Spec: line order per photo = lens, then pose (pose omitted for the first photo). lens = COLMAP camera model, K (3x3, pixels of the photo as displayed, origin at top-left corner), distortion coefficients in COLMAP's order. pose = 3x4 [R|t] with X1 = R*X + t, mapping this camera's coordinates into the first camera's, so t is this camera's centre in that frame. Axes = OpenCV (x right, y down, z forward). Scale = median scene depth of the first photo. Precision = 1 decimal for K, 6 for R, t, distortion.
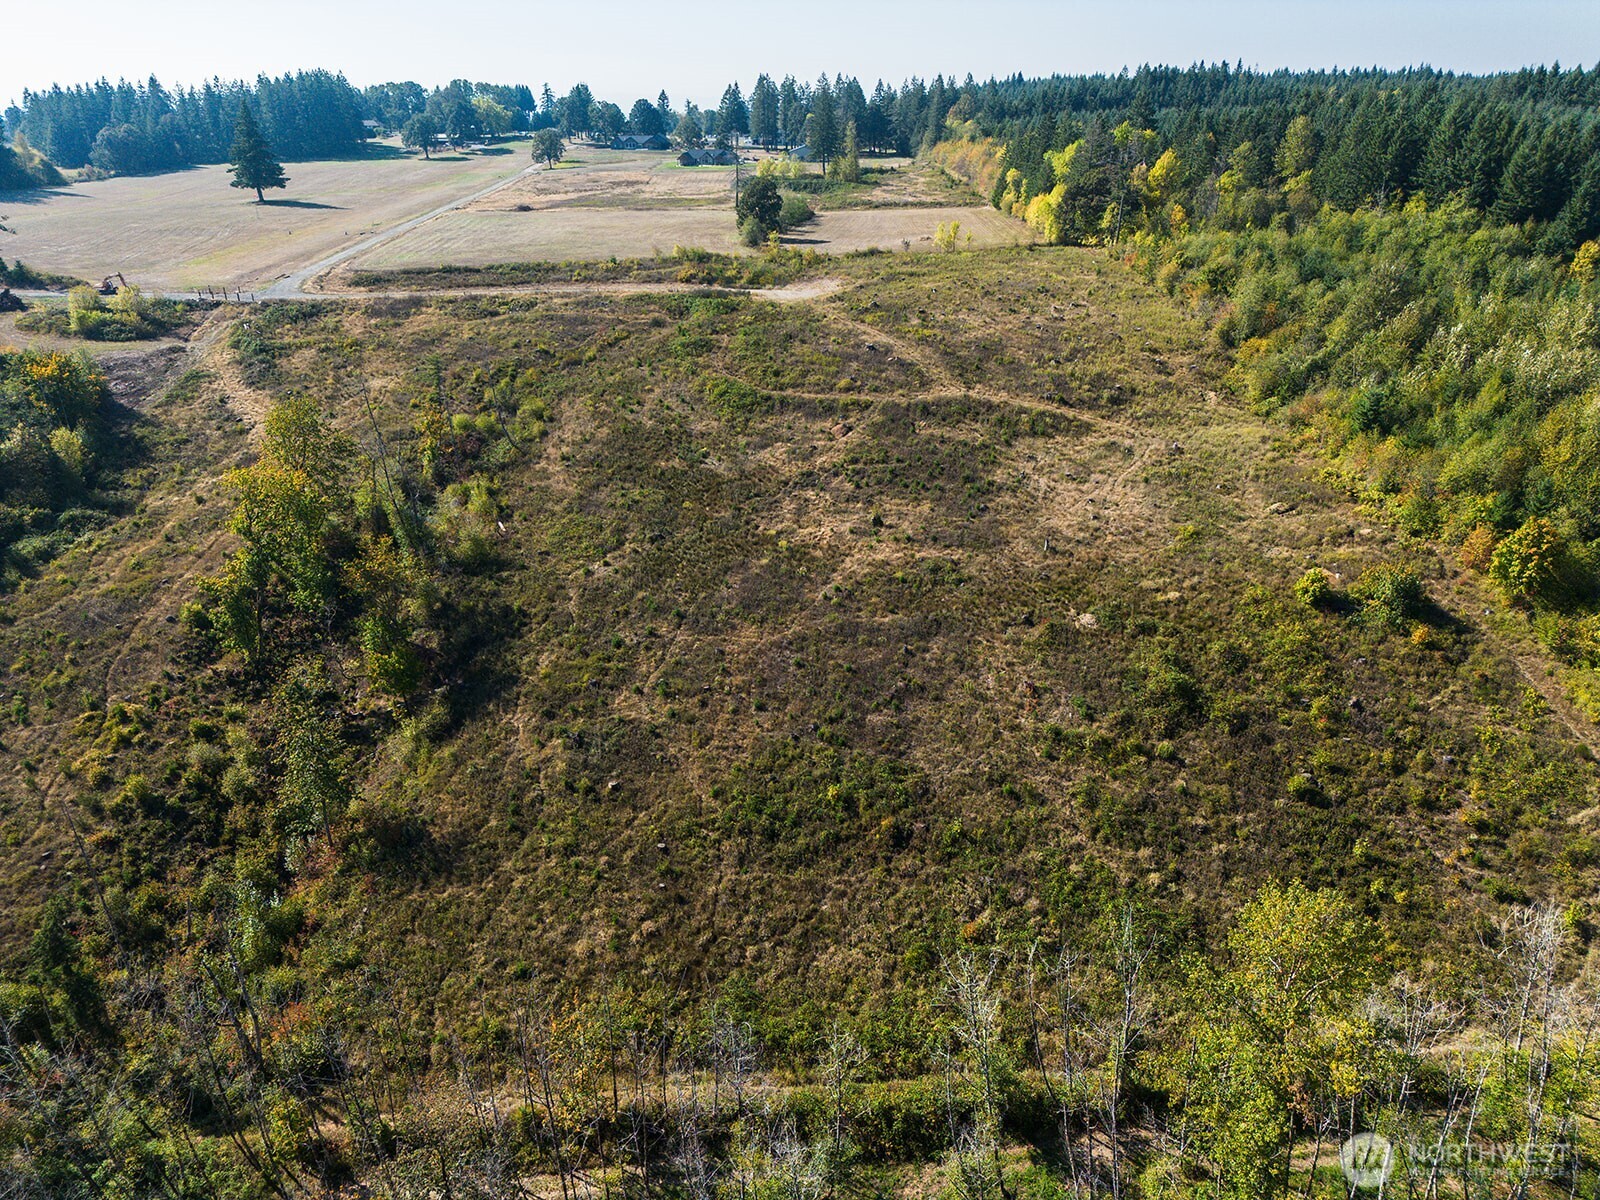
lens RADIAL K [[1121.8, 0, 803.3], [0, 1121.8, 594.9], [0, 0, 1]] dist [0.058338, -0.050465]
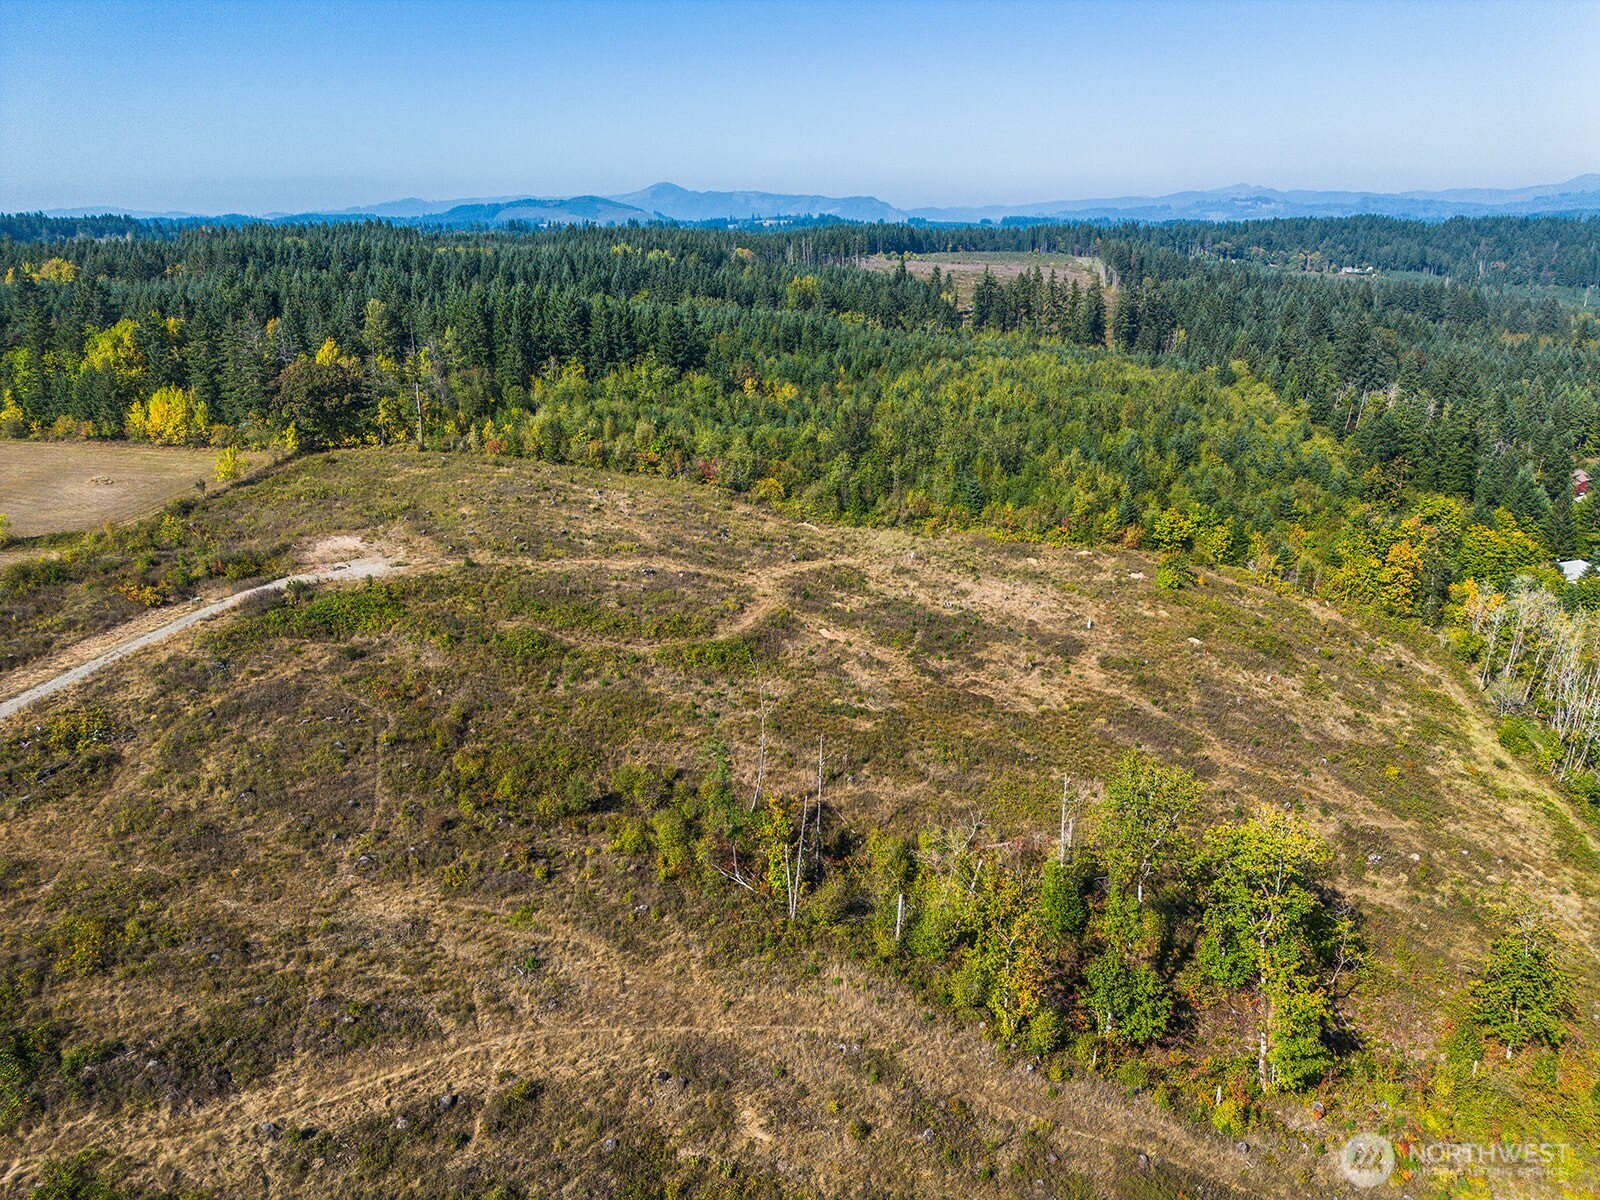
lens RADIAL K [[1121.8, 0, 808.1], [0, 1121.8, 600.2], [0, 0, 1]] dist [0.058338, -0.050465]
pose [[0.186564, -0.299786, 0.935586, -0.675490], [0.395333, 0.894711, 0.207856, -0.297804], [-0.899392, 0.331090, 0.285437, 0.563459]]
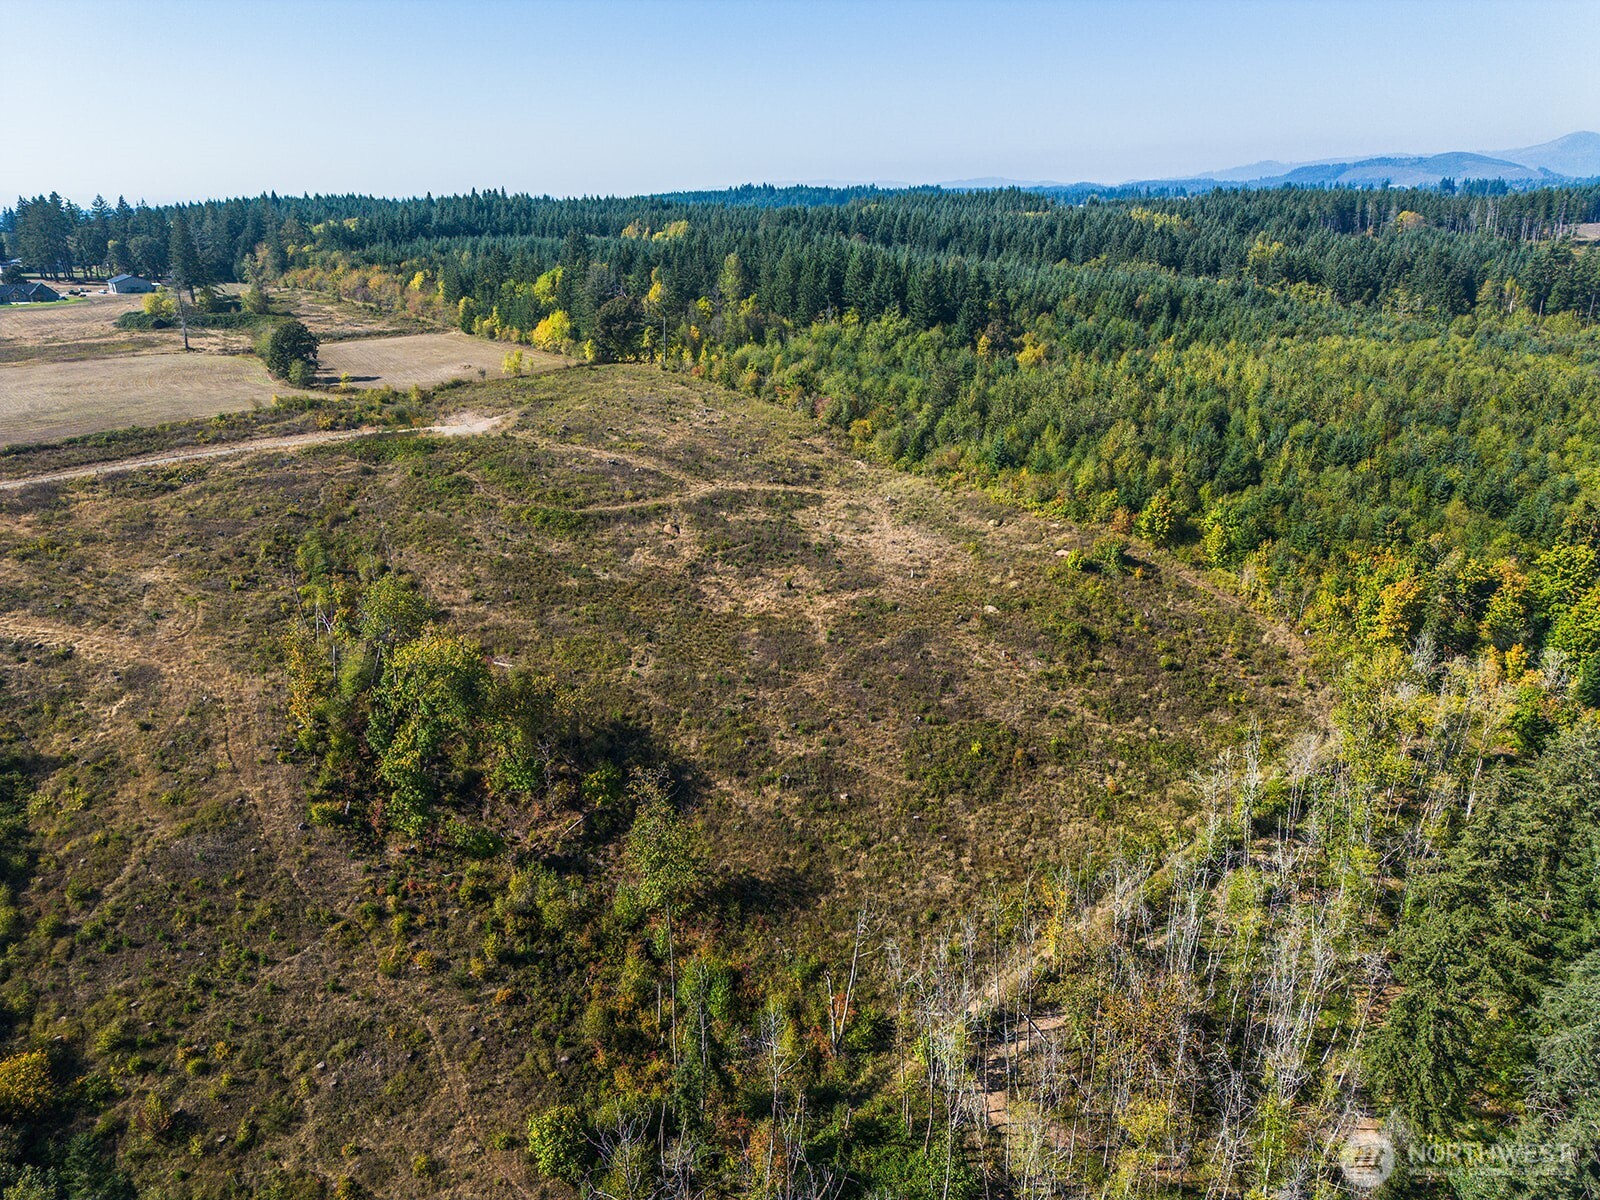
lens RADIAL K [[1121.8, 0, 804.6], [0, 1121.8, 601.7], [0, 0, 1]] dist [0.058338, -0.050465]
pose [[0.766556, -0.213061, 0.605803, -0.465377], [0.257632, 0.966145, 0.013797, -0.040047], [-0.588233, 0.145499, 0.795495, -0.023897]]
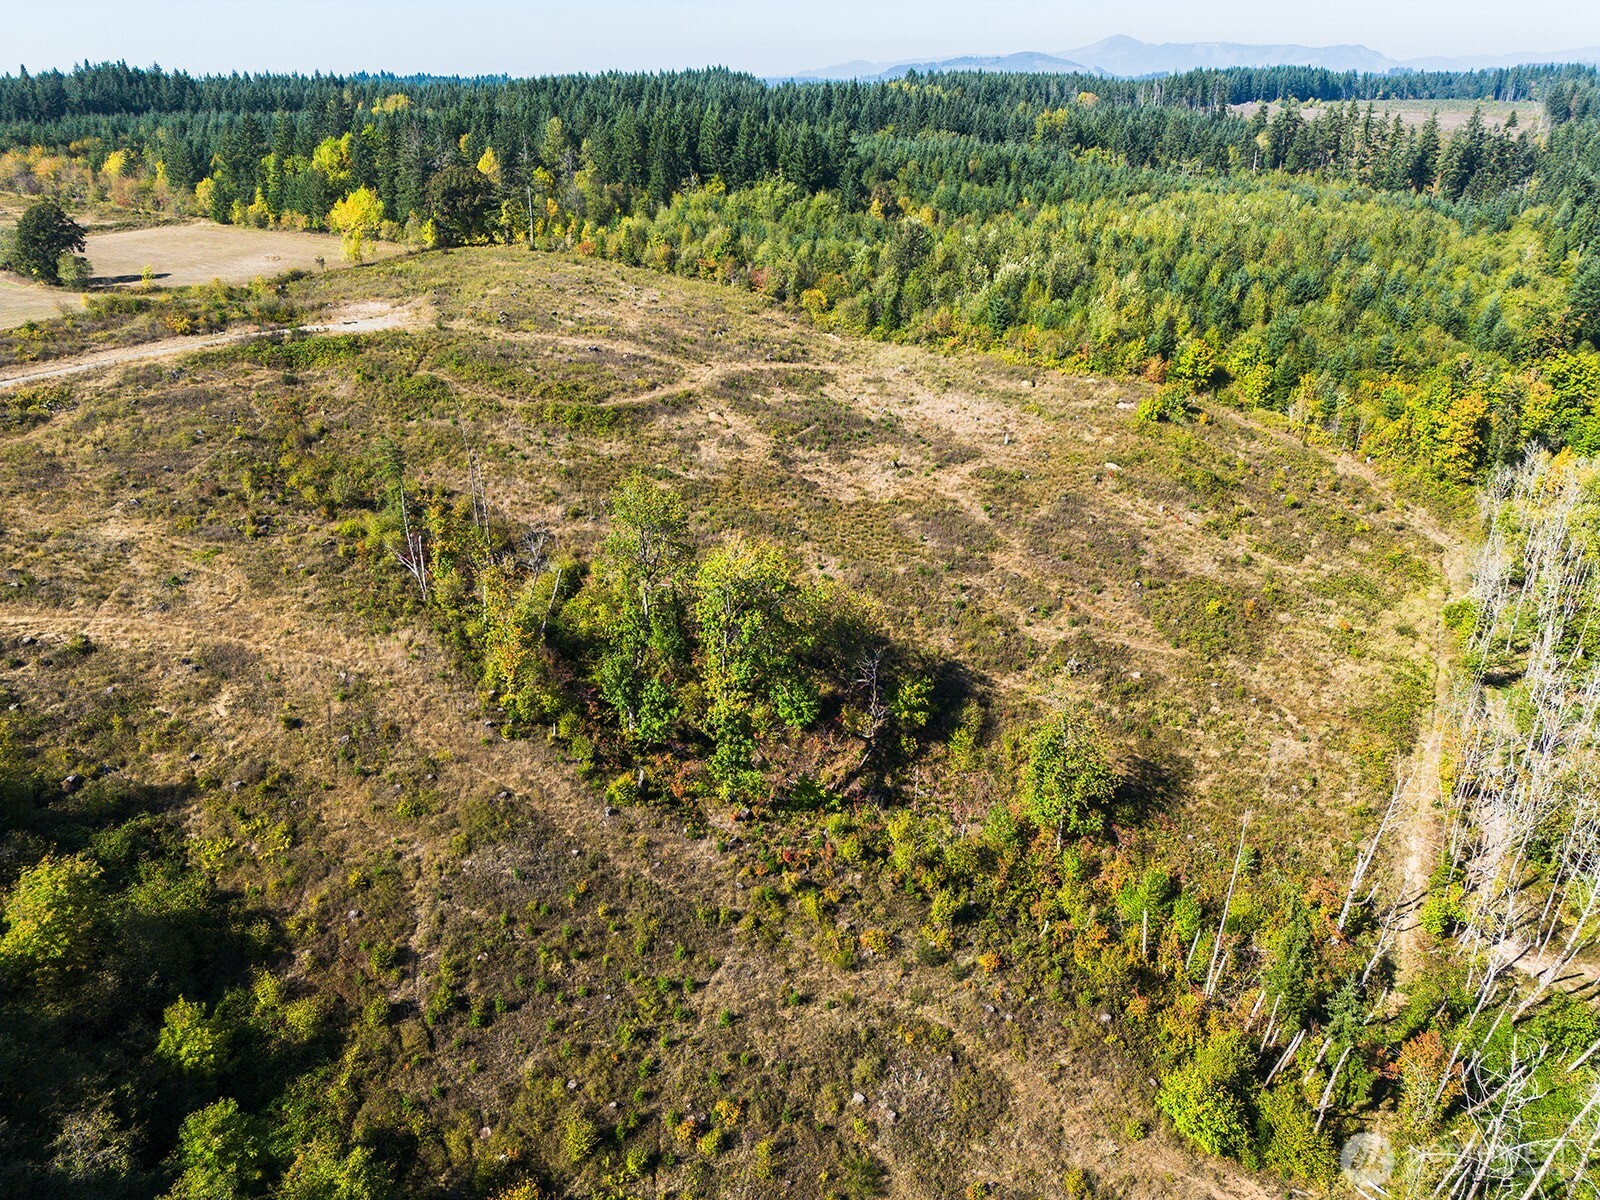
lens RADIAL K [[1121.8, 0, 805.5], [0, 1121.8, 603.5], [0, 0, 1]] dist [0.058338, -0.050465]
pose [[0.523312, -0.347592, 0.778026, -0.606694], [0.347126, 0.920792, 0.177892, -0.112436], [-0.778234, 0.176980, 0.602520, 0.267975]]
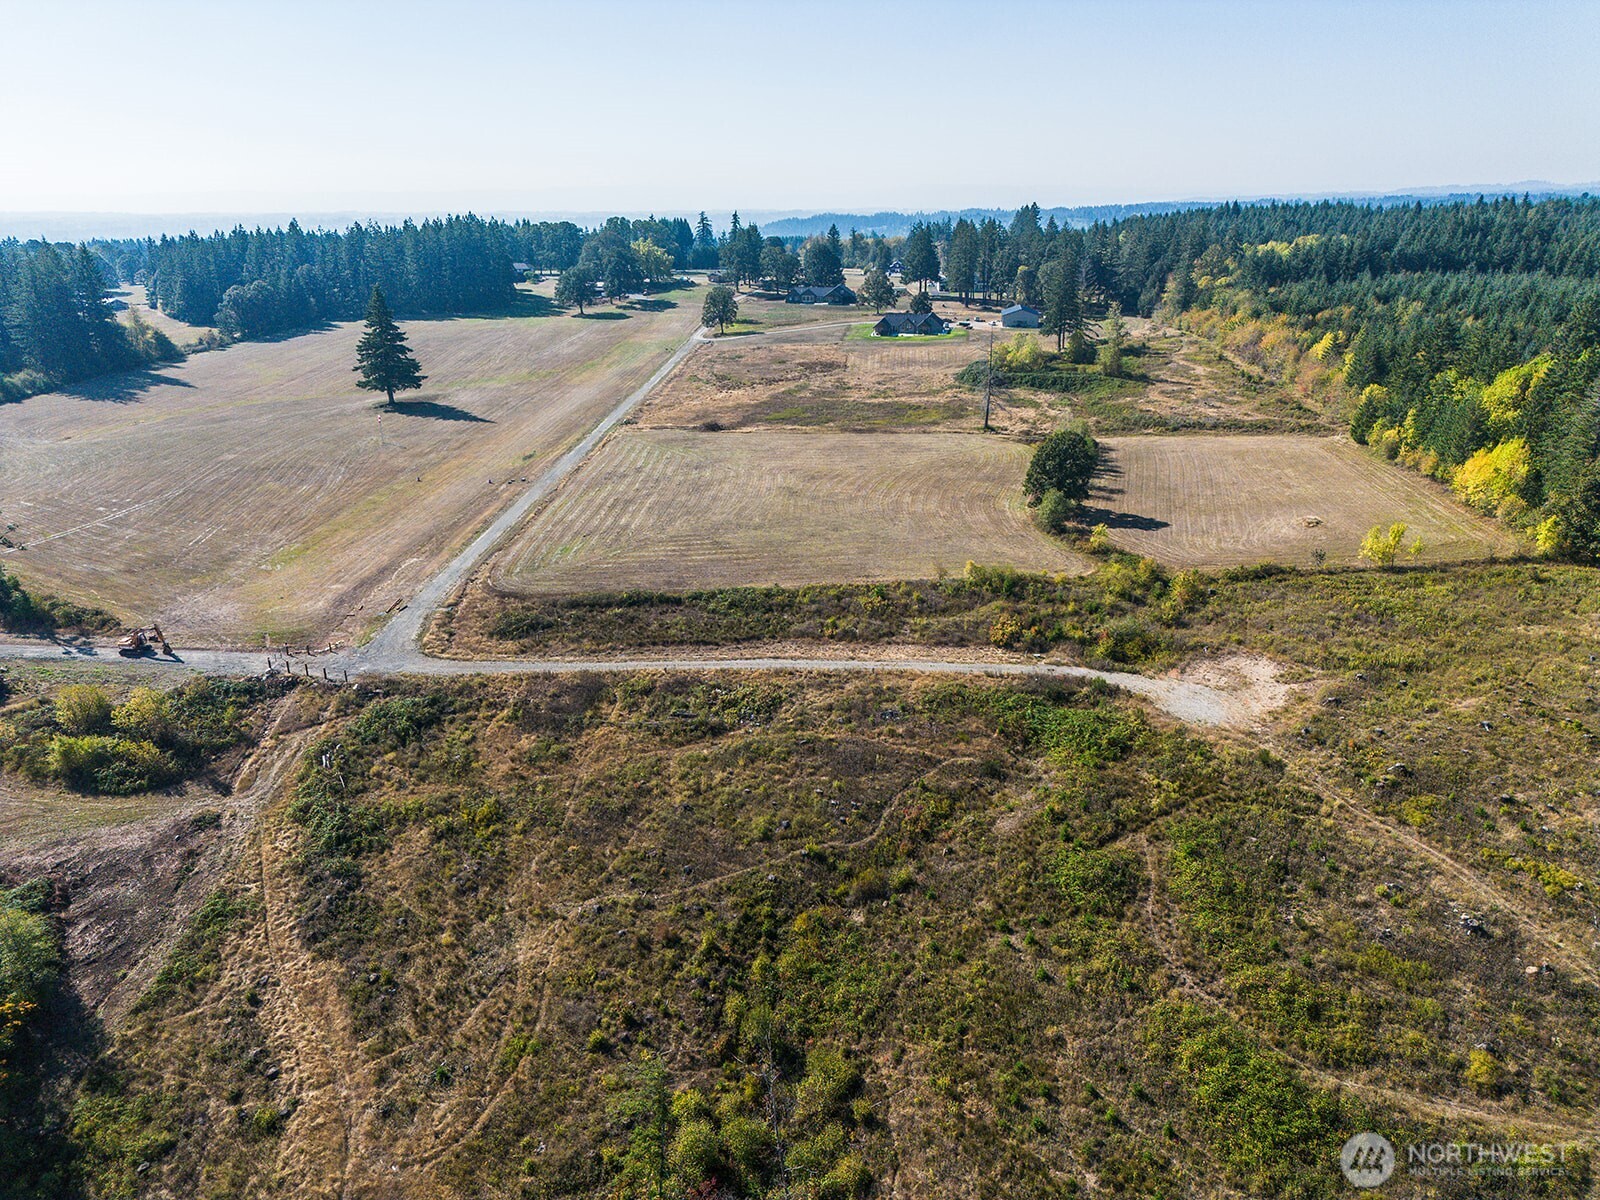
lens RADIAL K [[1121.8, 0, 802.7], [0, 1121.8, 607.0], [0, 0, 1]] dist [0.058338, -0.050465]
pose [[0.994810, 0.033682, -0.096018, -0.173391], [-0.039663, 0.997344, -0.061086, -0.283449], [0.093706, 0.064578, 0.993503, 0.400876]]
